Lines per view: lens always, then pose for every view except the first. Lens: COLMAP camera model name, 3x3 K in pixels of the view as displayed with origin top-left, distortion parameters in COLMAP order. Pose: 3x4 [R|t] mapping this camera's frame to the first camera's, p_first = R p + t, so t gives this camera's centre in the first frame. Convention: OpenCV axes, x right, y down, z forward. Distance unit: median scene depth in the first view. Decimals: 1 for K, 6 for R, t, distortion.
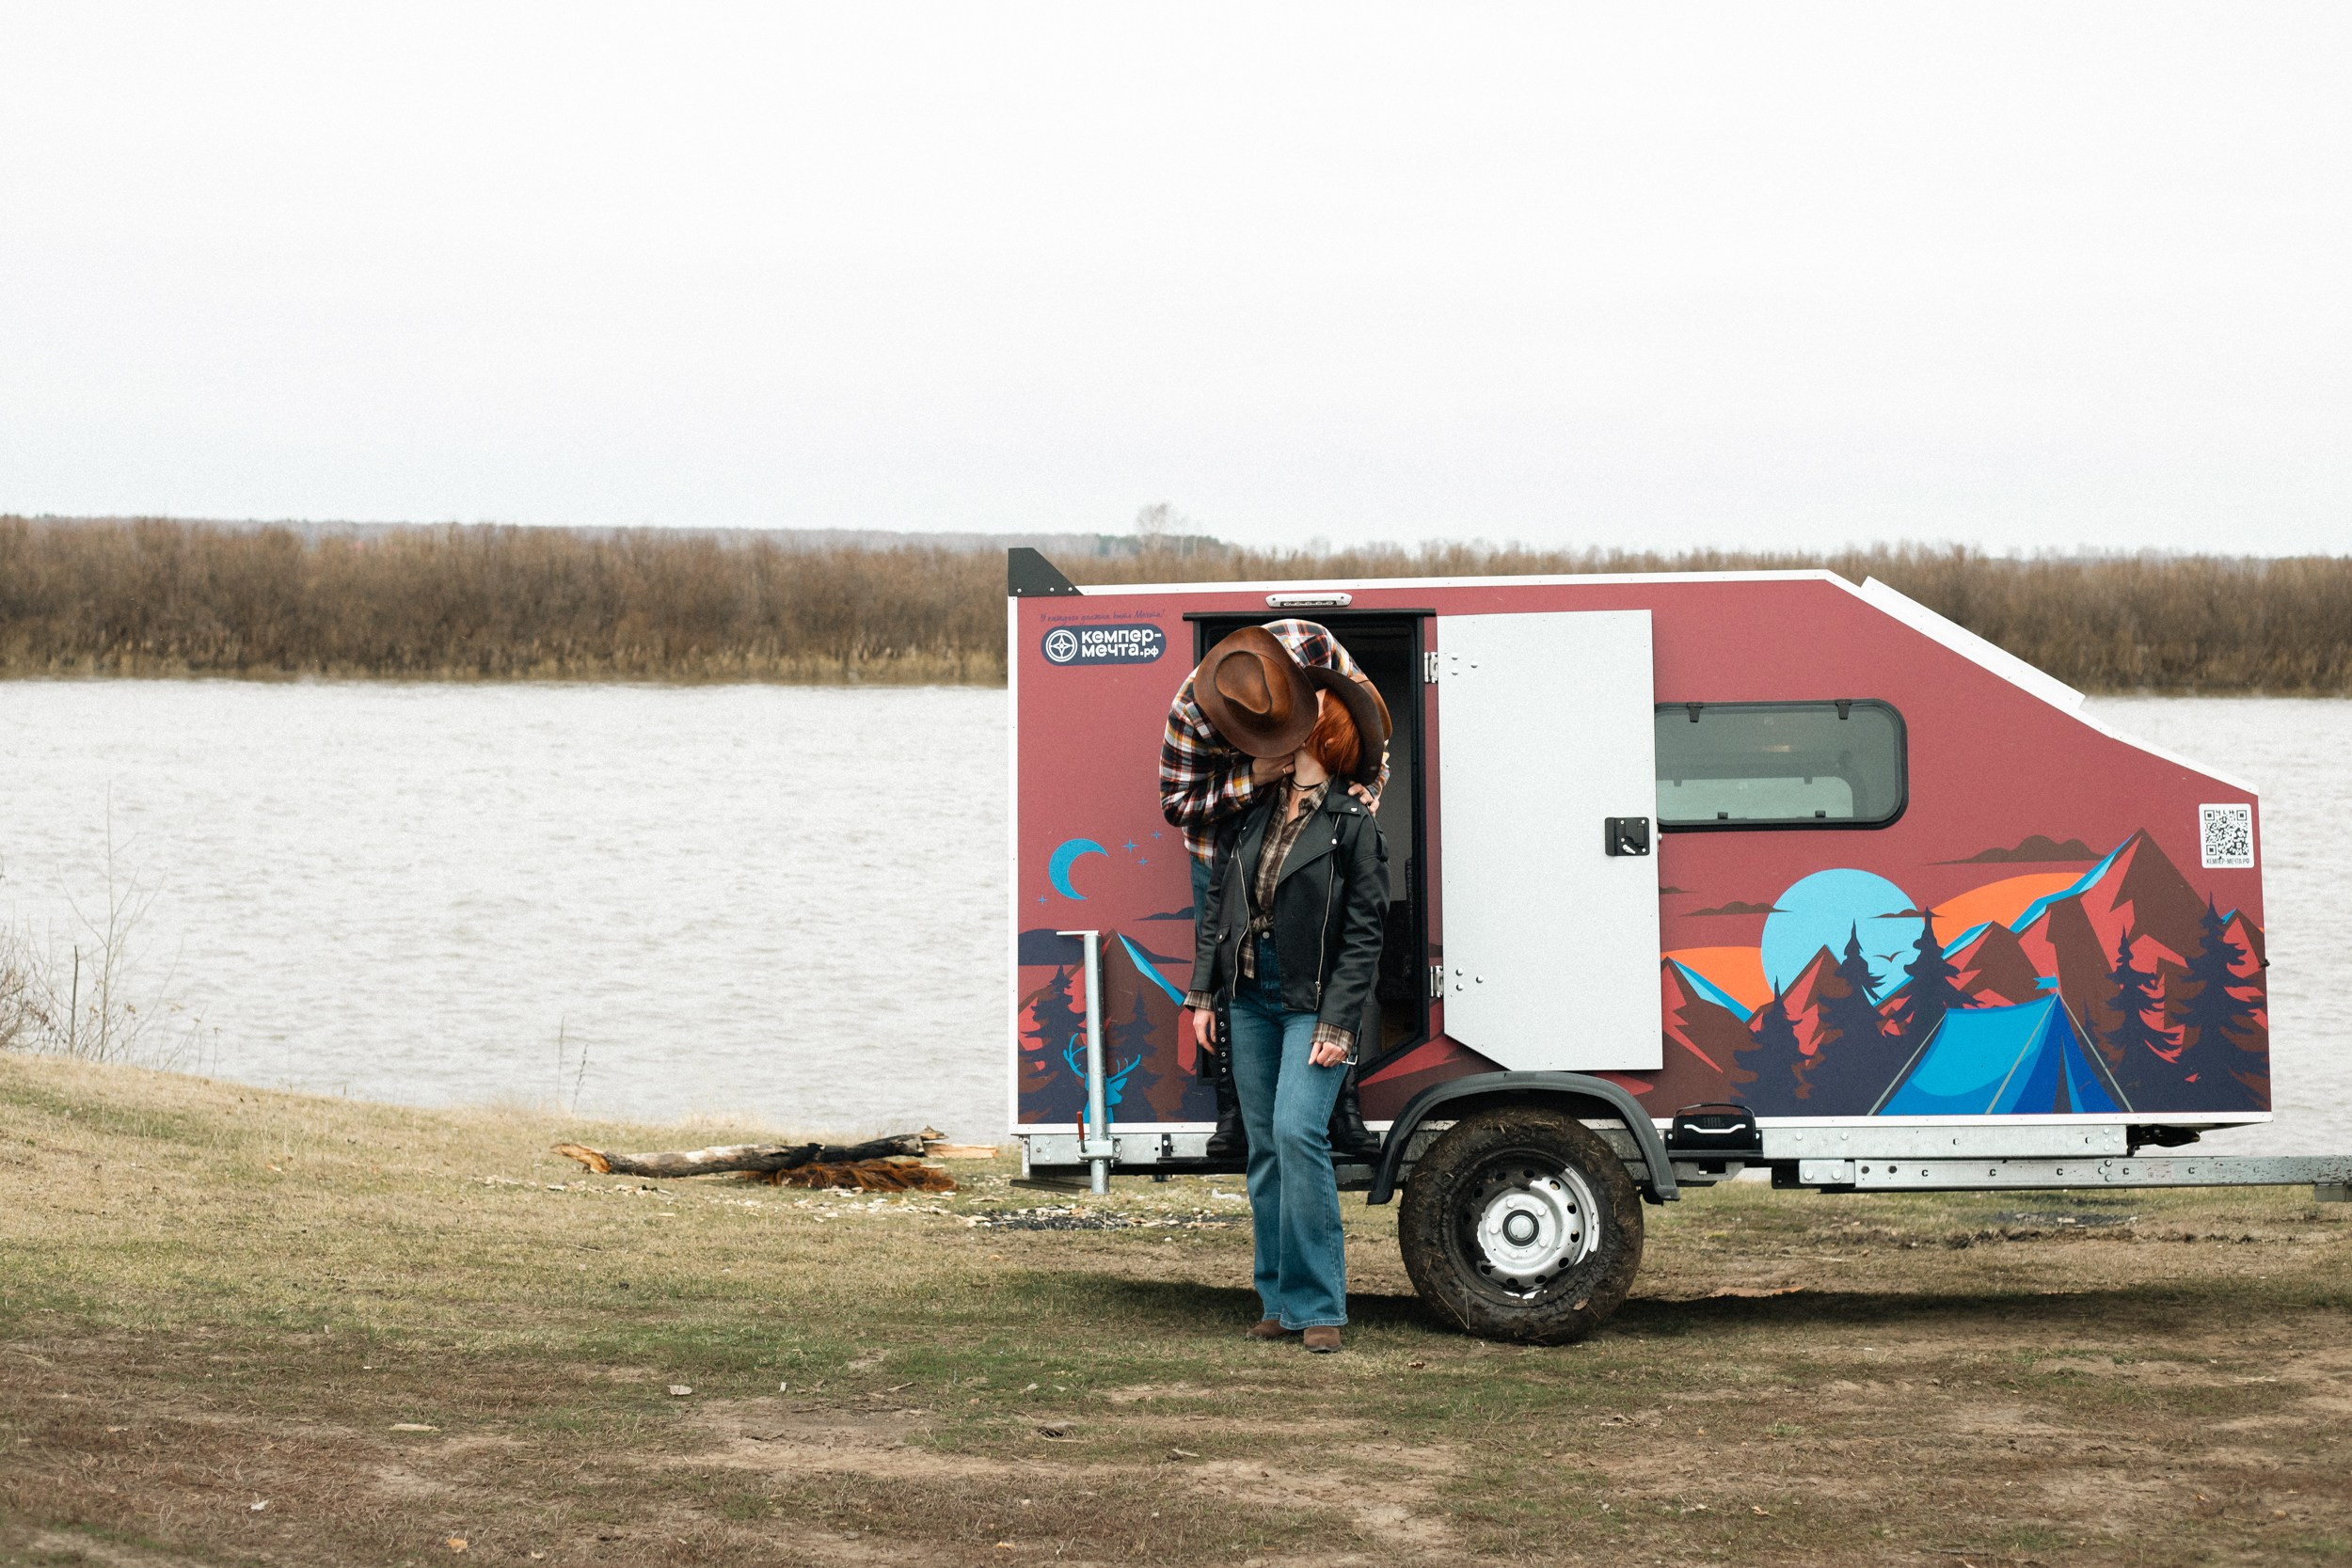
lens RADIAL K [[3906.6, 0, 1105.5], [0, 3906.6, 682.5], [0, 0, 1]] dist [-0.092899, -0.018472]
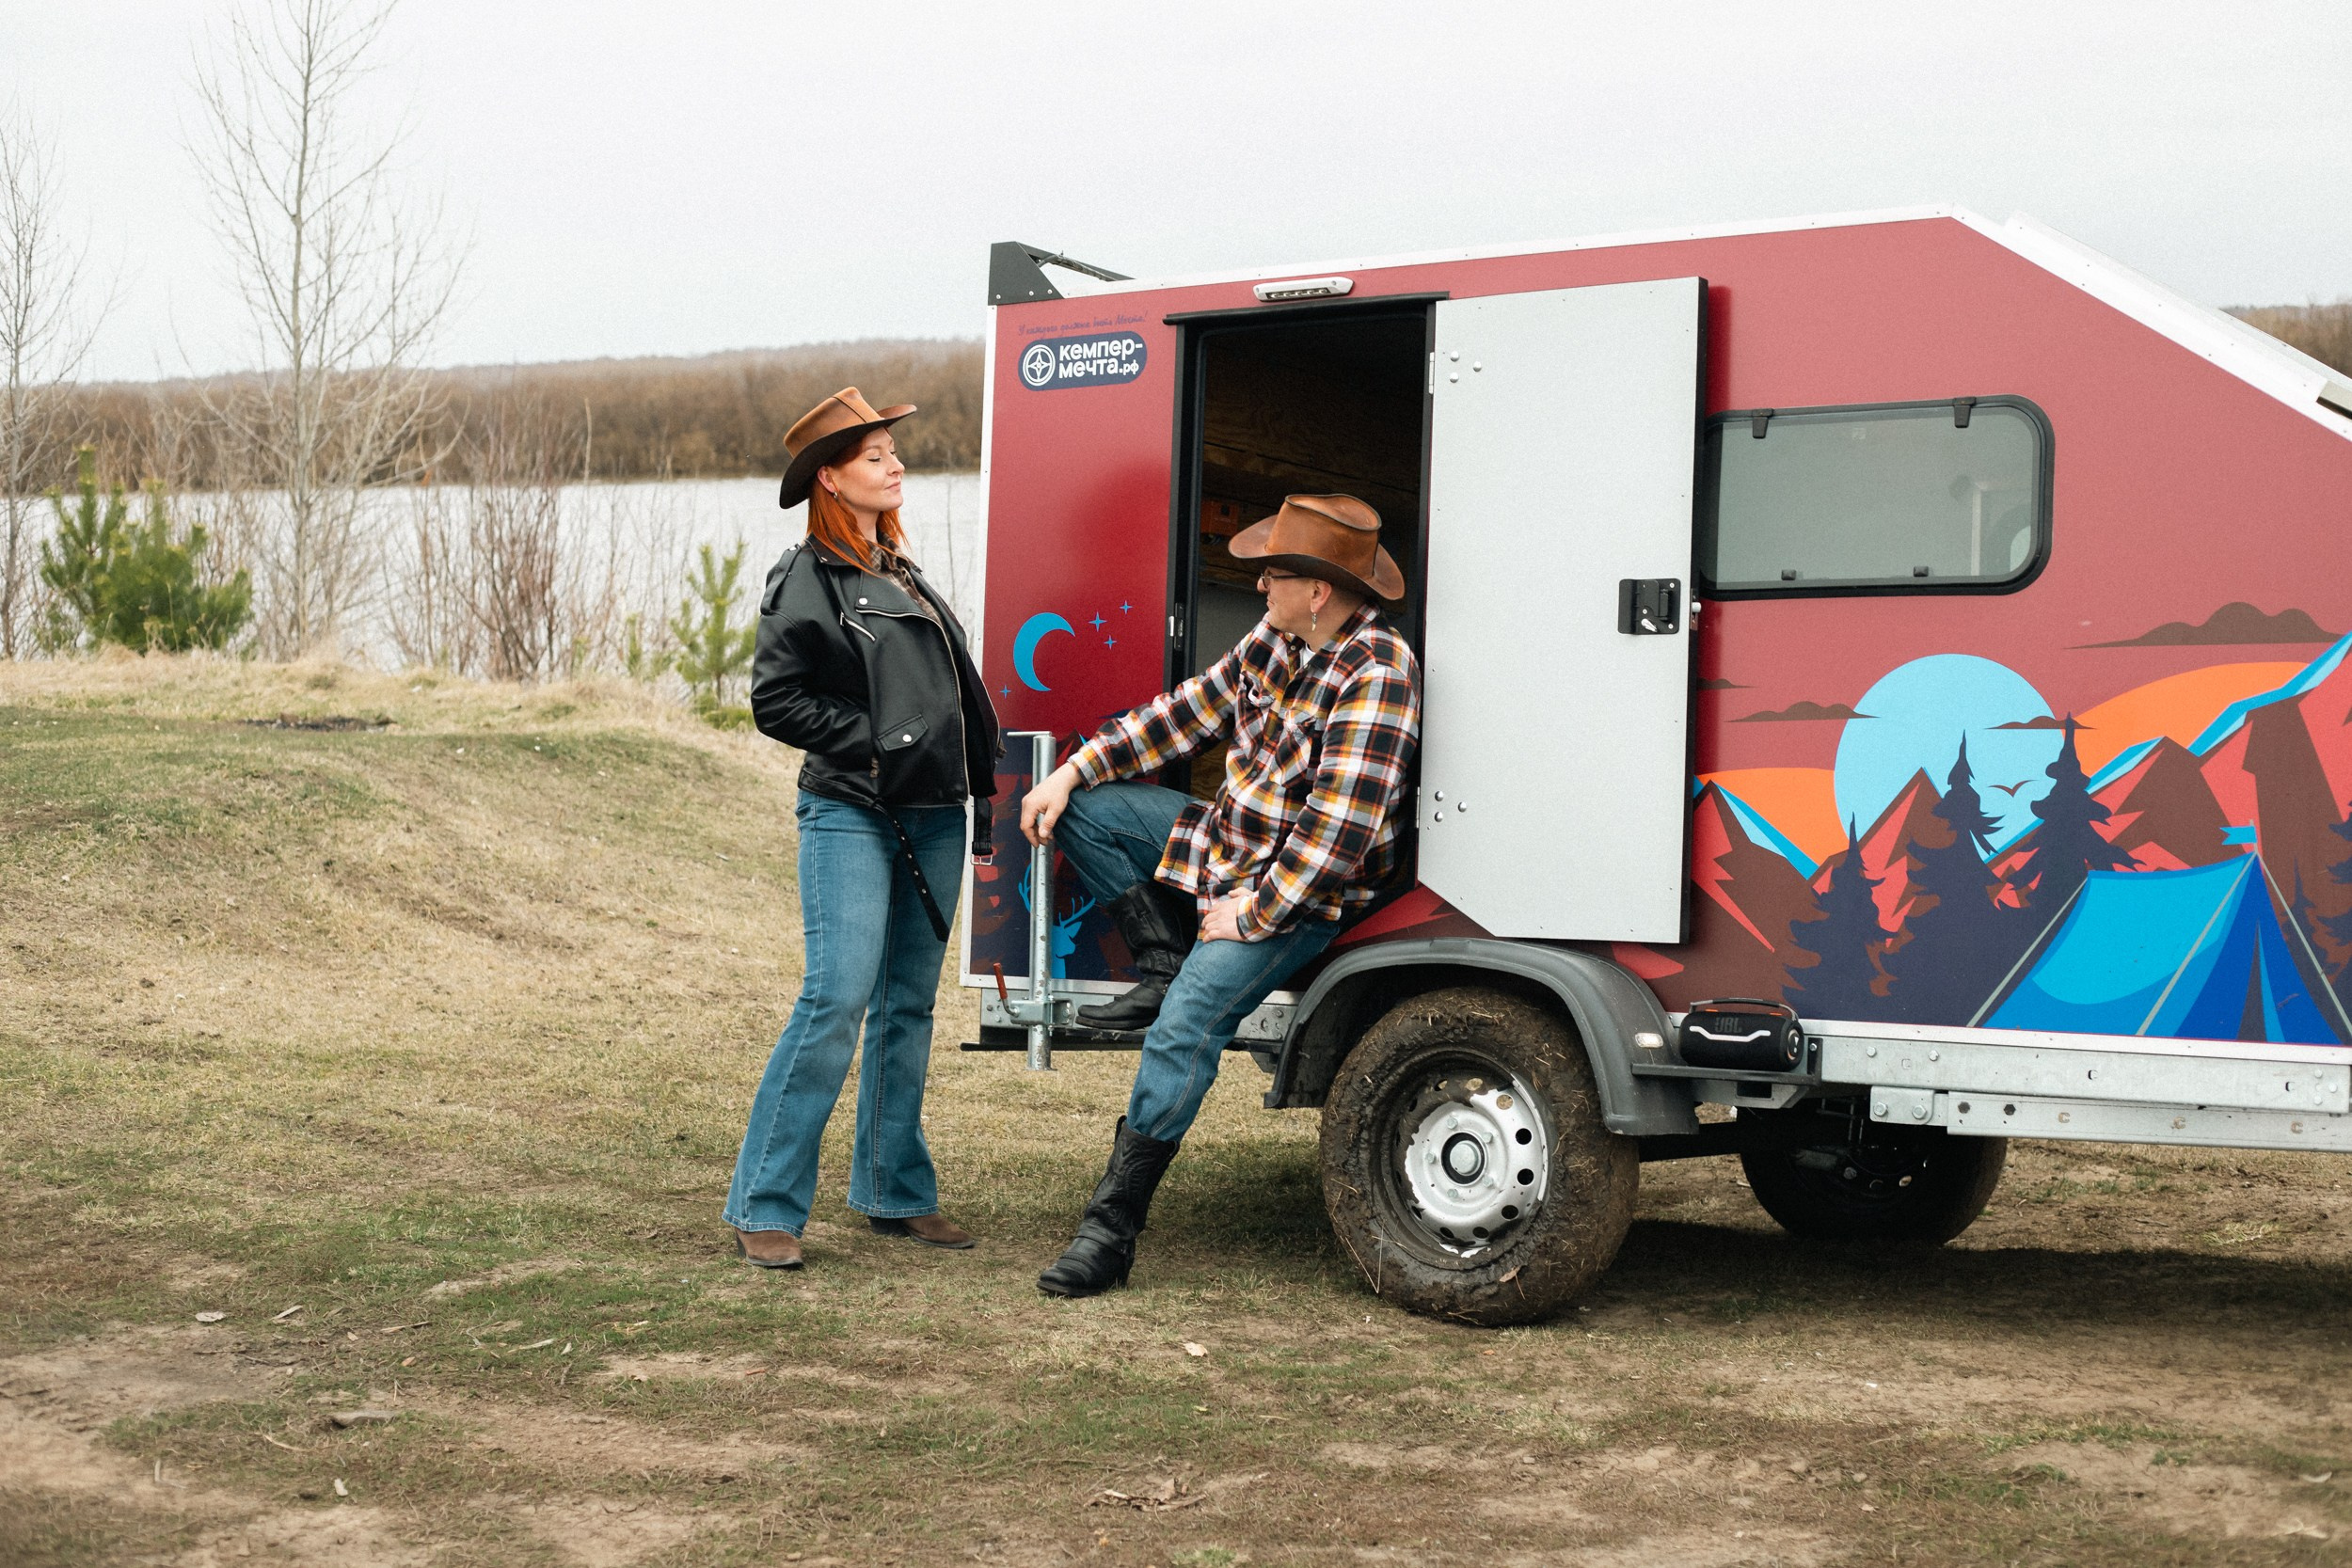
lens RADIAL K [[3381.0, 0, 1176.0], [0, 3381.0, 784.0], [0, 0, 1]] dist [-0.104150, -0.010659]
pose [[0.868340, 0.018343, -0.495630, 0.360292], [0.030600, 0.995431, 0.090452, 0.014214], [0.495024, -0.093709, 0.863811, 0.440456]]
